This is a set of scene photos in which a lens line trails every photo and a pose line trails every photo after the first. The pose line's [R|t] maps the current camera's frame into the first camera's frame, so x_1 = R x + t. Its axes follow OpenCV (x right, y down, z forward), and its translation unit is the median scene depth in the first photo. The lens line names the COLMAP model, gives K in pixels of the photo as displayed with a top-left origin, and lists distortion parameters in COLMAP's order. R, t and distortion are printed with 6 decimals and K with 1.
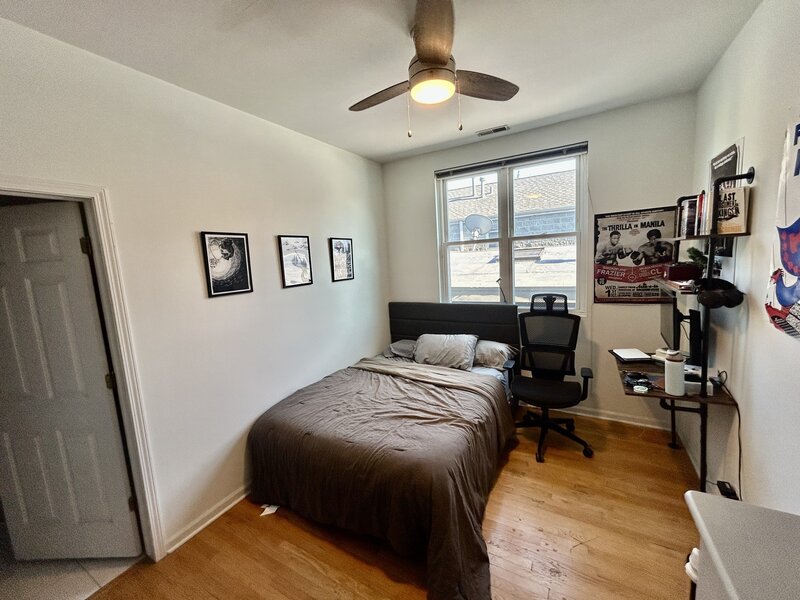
lens RADIAL K [[321.4, 0, 398.7], [0, 321.4, 298.8], [0, 0, 1]] dist [-0.001113, 0.000028]
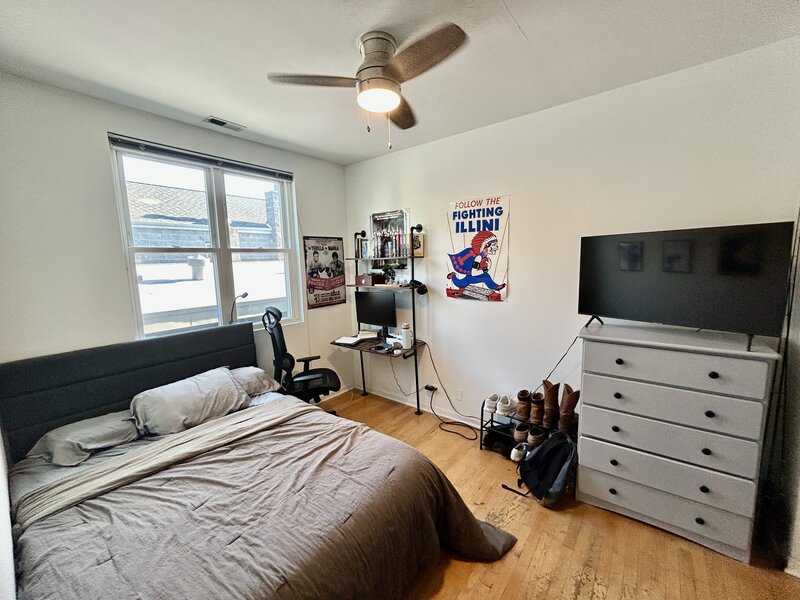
lens RADIAL K [[321.4, 0, 398.7], [0, 321.4, 298.8], [0, 0, 1]] dist [-0.001113, 0.000028]
pose [[0.154113, -0.063018, 0.986042, -0.574161], [0.144498, 0.988672, 0.040602, -0.027845], [-0.977430, 0.136223, 0.161473, 0.518510]]
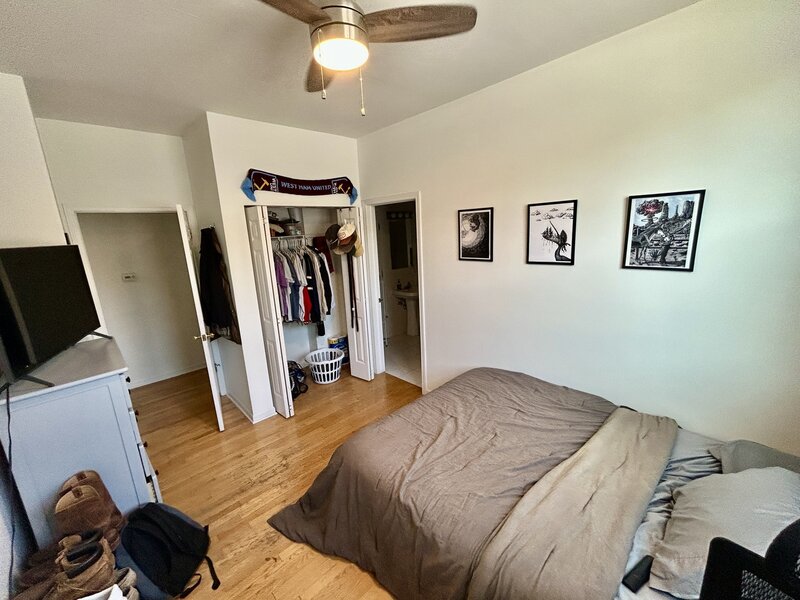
lens RADIAL K [[321.4, 0, 398.7], [0, 321.4, 298.8], [0, 0, 1]] dist [-0.001113, 0.000028]
pose [[-0.280497, 0.272820, -0.920267, 0.592463], [-0.057625, 0.952240, 0.299863, -0.184091], [0.958124, 0.137141, -0.251379, 0.863390]]
